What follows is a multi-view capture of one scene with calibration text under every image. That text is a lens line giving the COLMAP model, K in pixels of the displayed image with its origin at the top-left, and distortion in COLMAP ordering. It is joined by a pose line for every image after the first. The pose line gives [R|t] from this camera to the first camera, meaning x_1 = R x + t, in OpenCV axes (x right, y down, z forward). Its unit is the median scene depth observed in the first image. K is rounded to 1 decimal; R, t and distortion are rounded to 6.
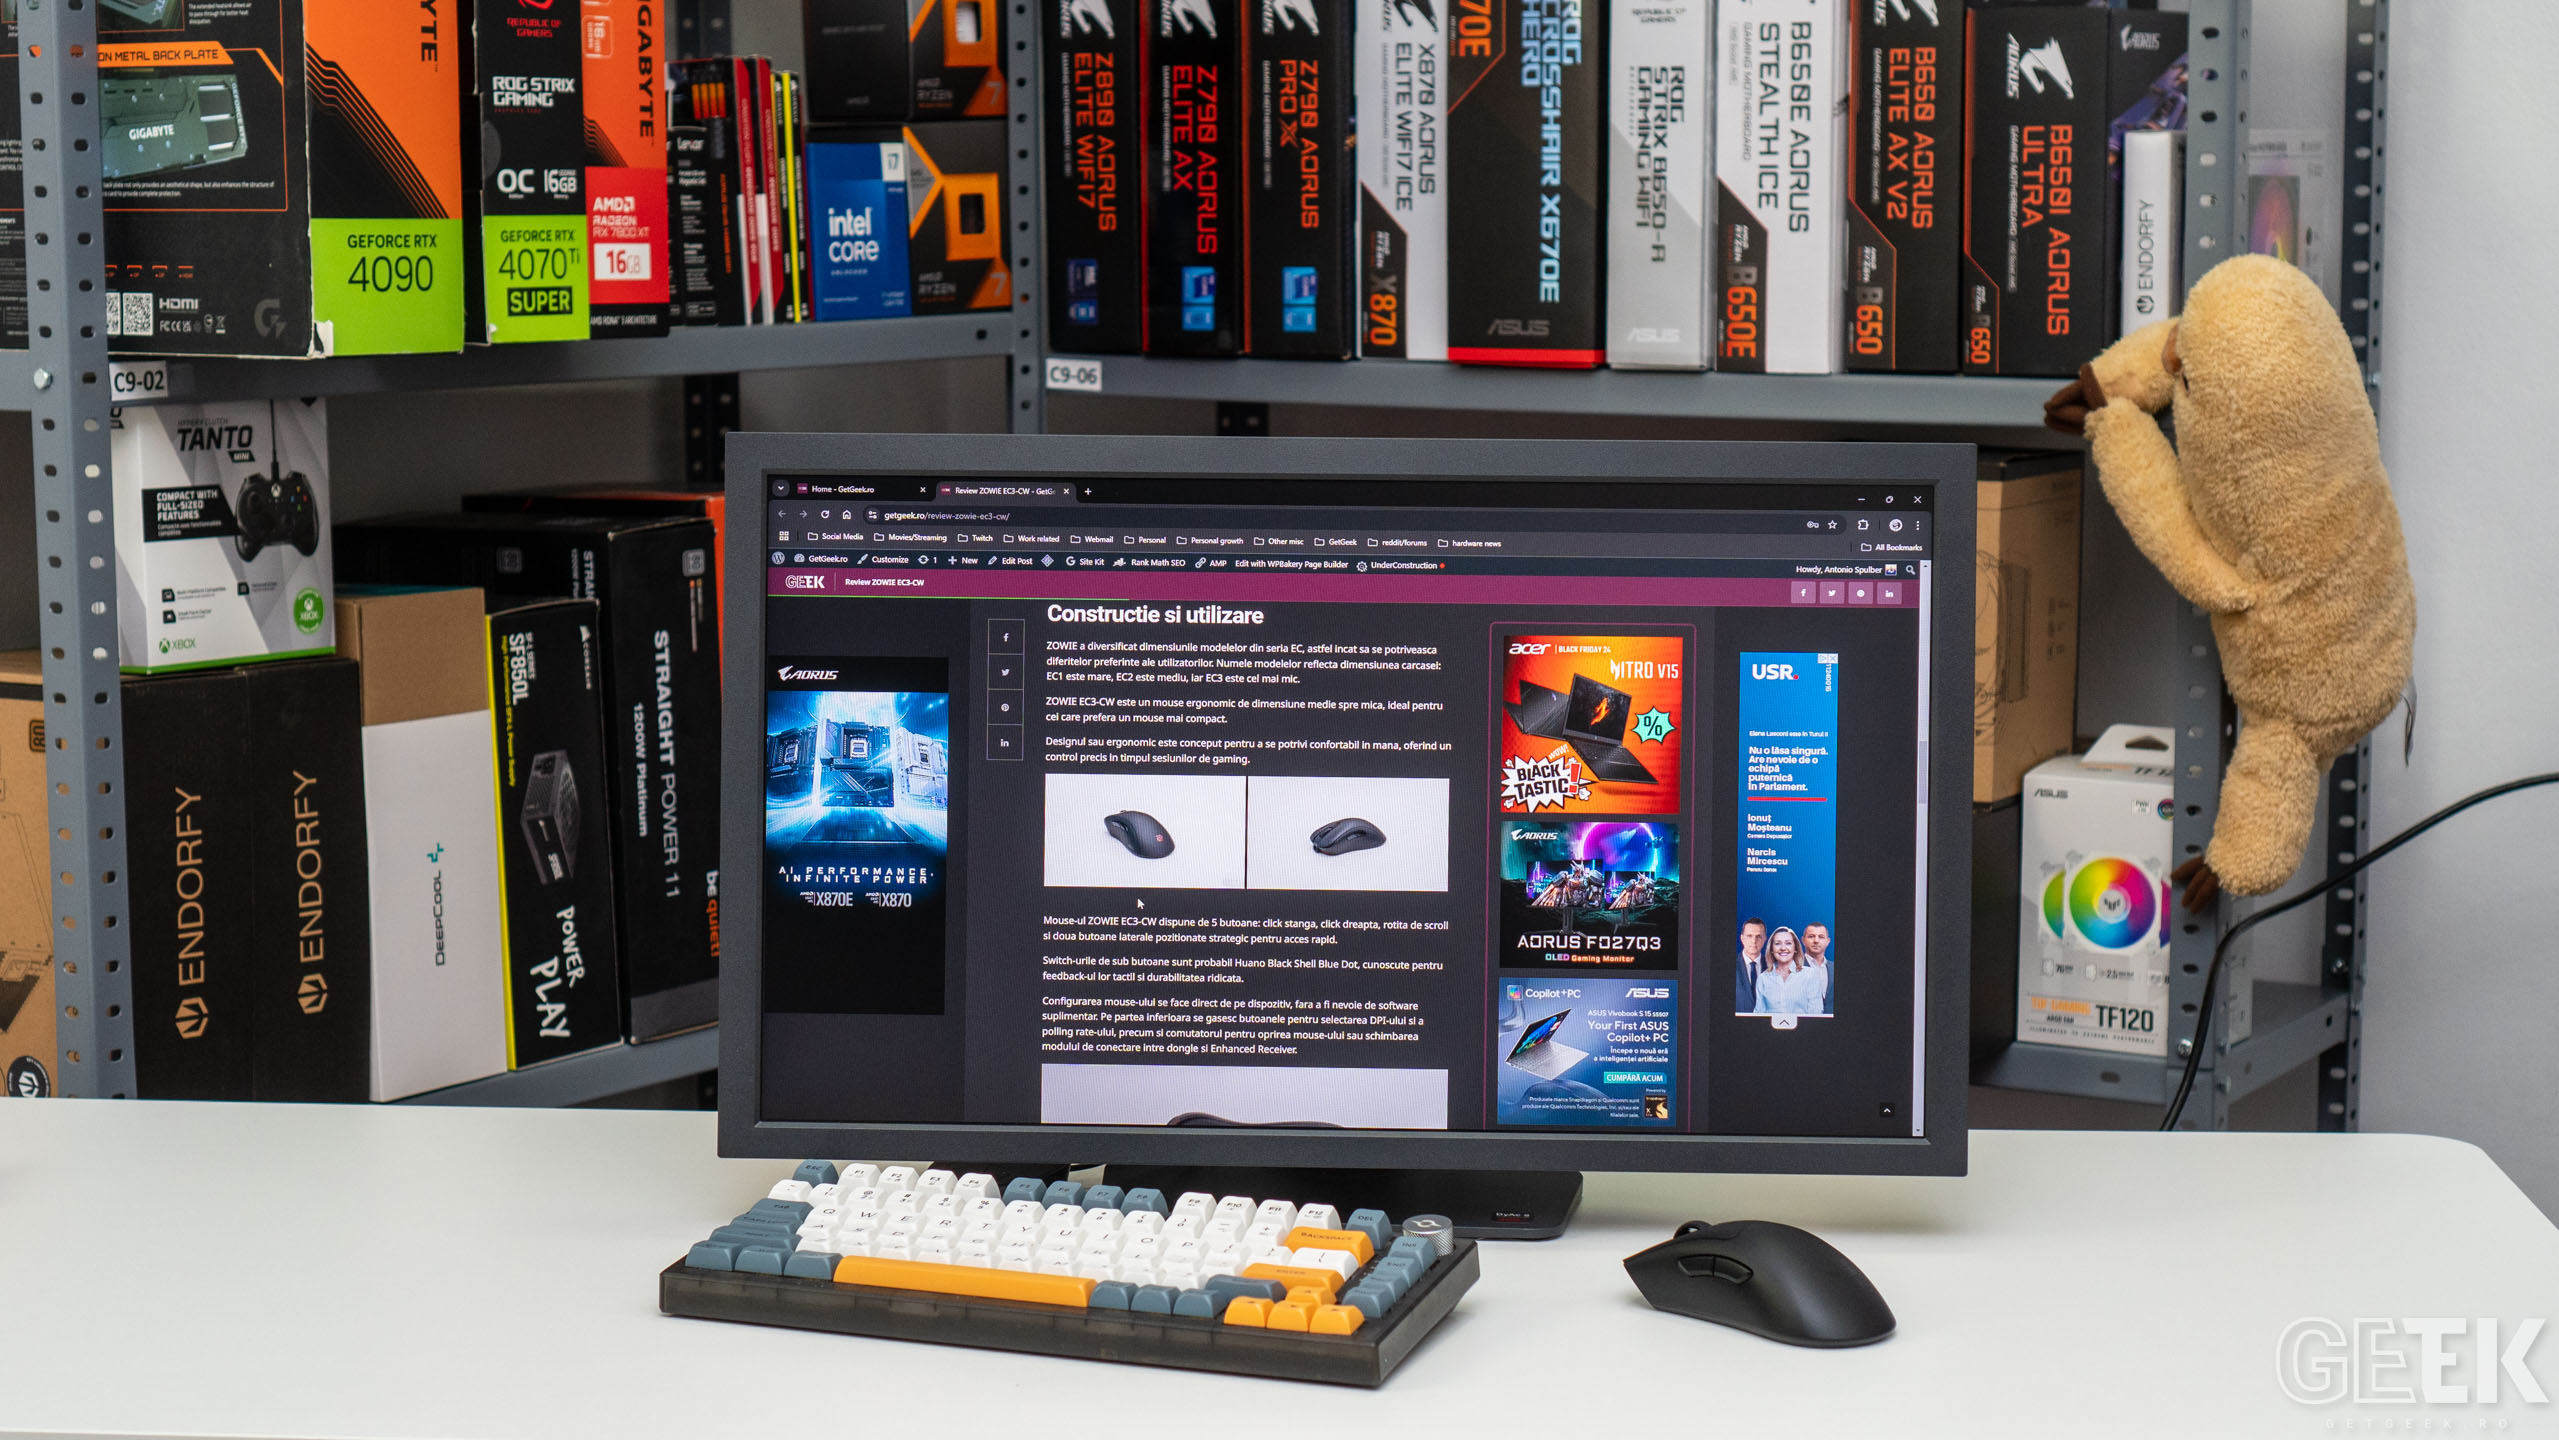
lens RADIAL K [[4361.3, 0, 1293.4], [0, 4361.3, 857.2], [0, 0, 1]] dist [0.000188, -0.149964]
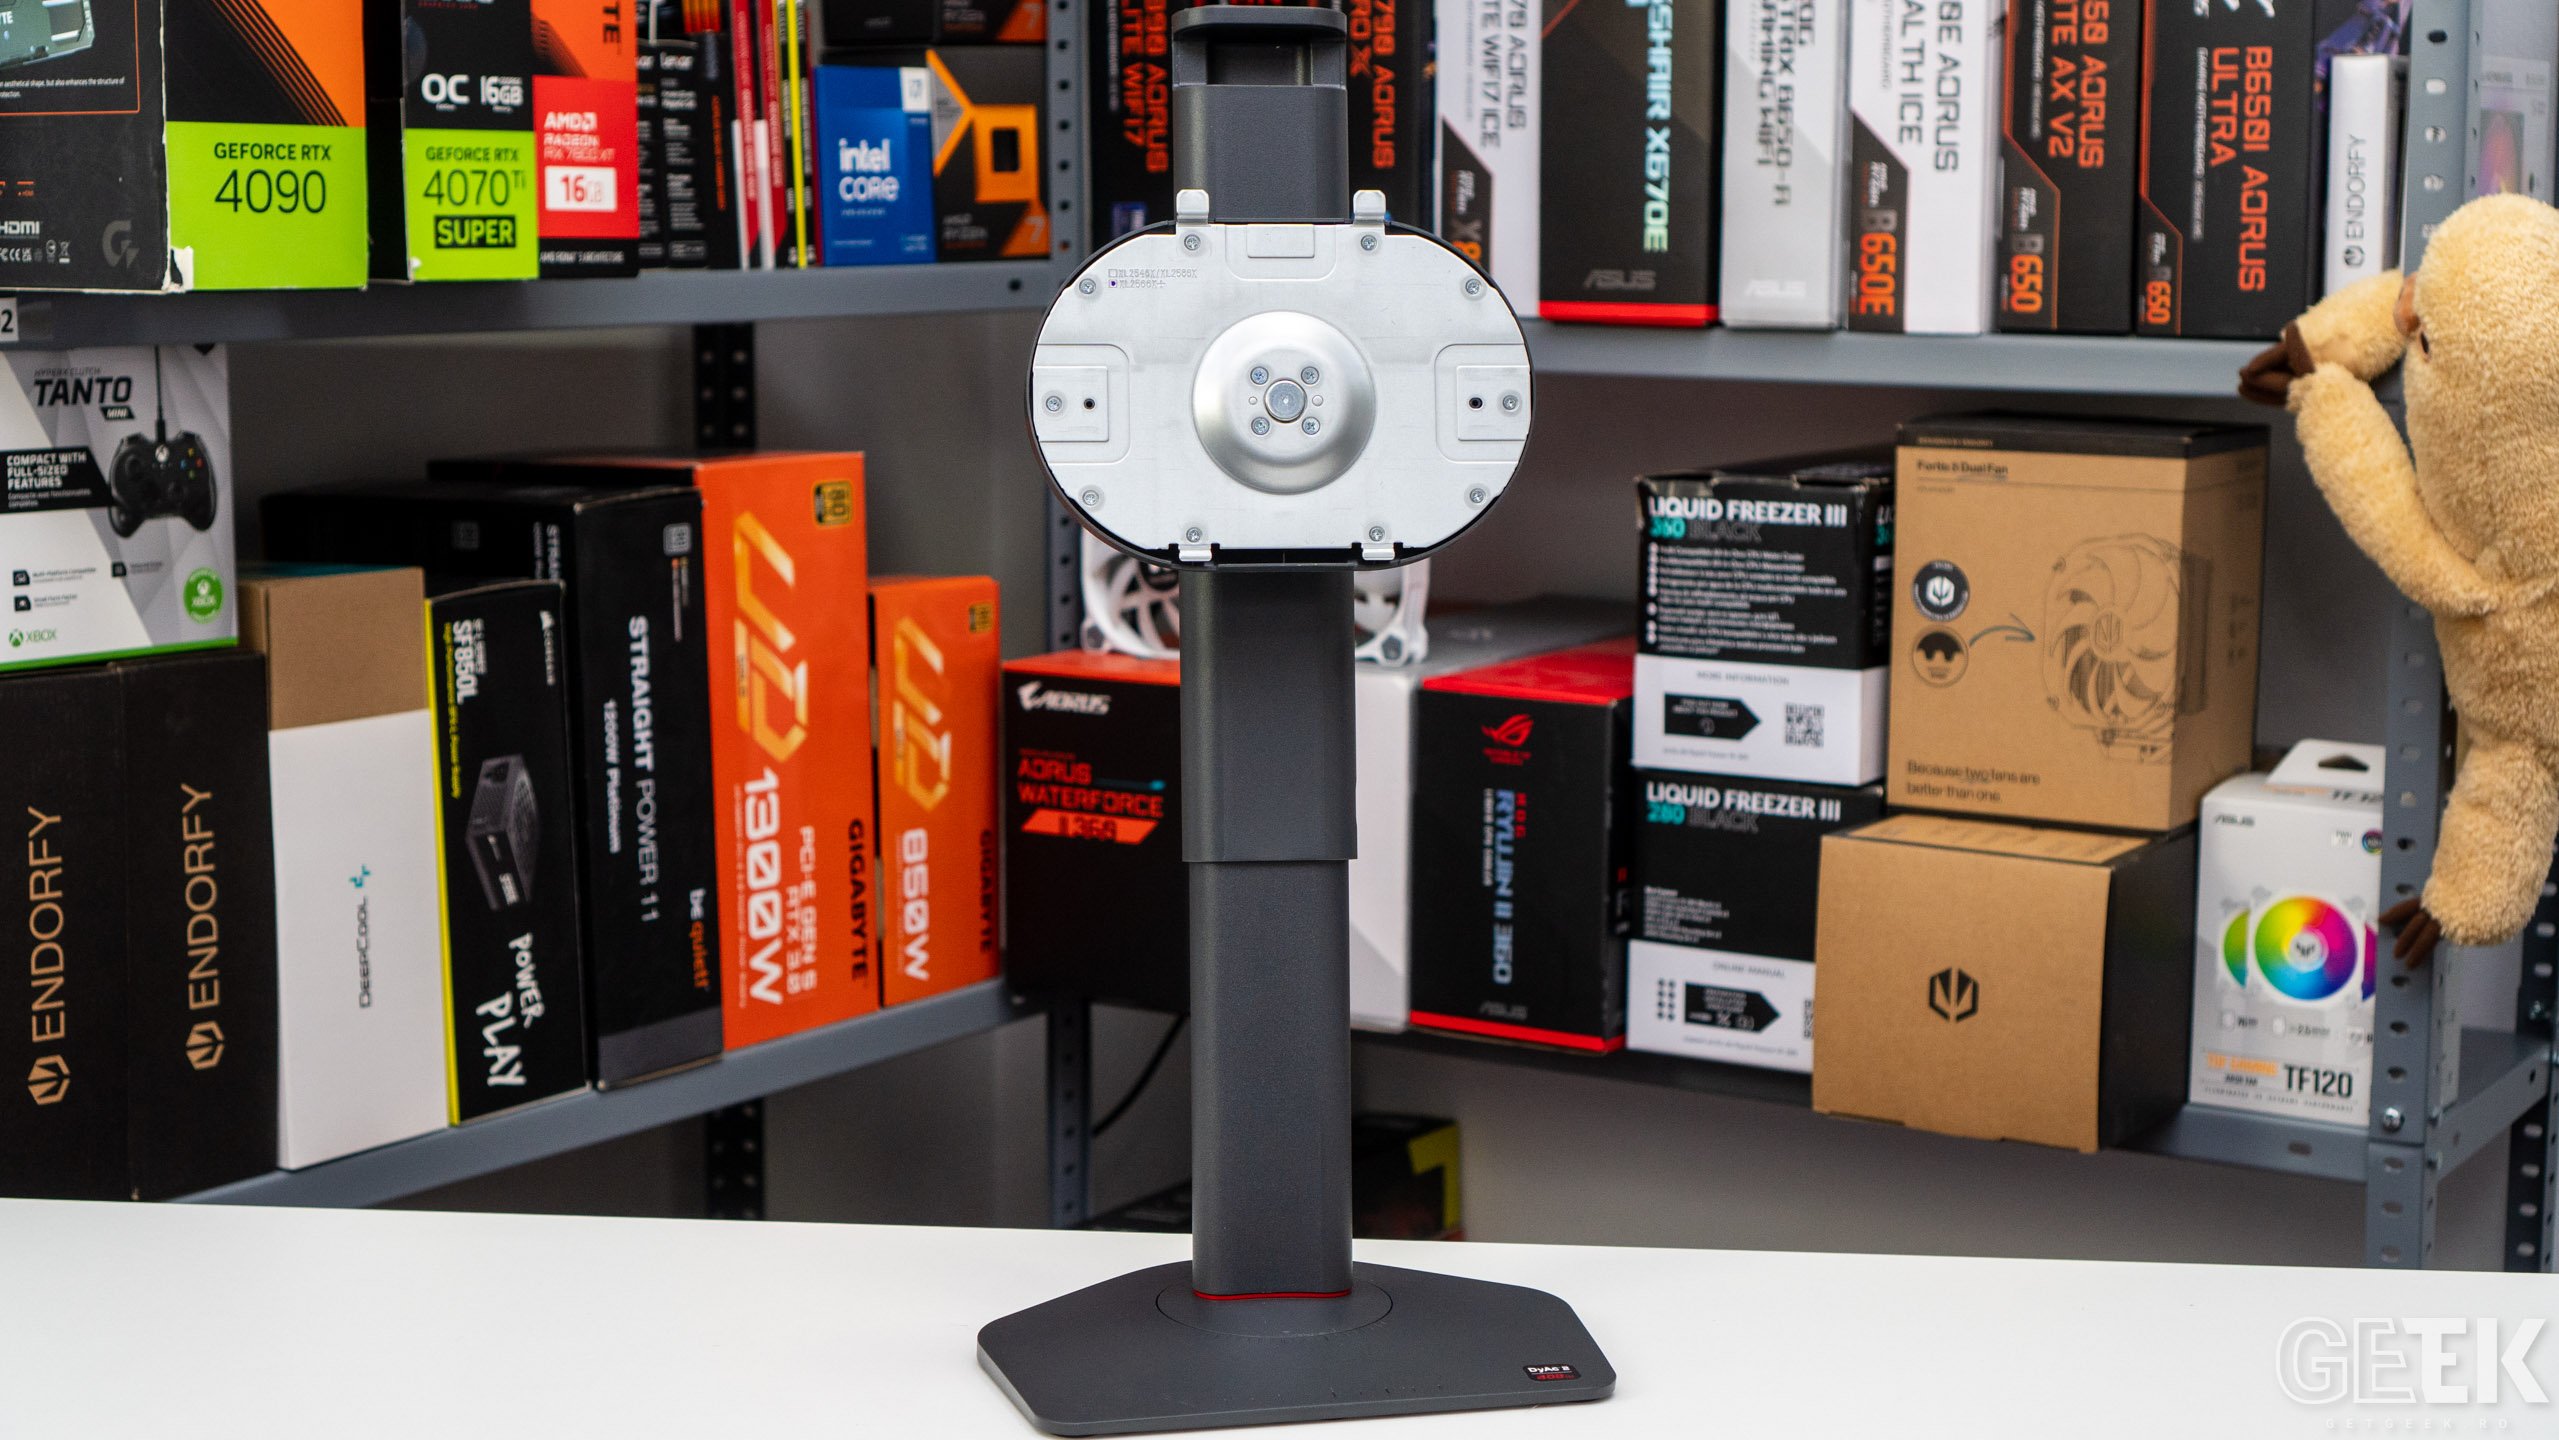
lens RADIAL K [[3791.7, 0, 1288.7], [0, 3791.7, 752.6], [0, 0, 1]] dist [0.013947, -0.261343]
pose [[0.999827, 0.009736, -0.015832, -0.002287], [-0.009832, 0.999934, -0.005948, -0.021952], [0.015773, 0.006102, 0.999857, 0.247085]]
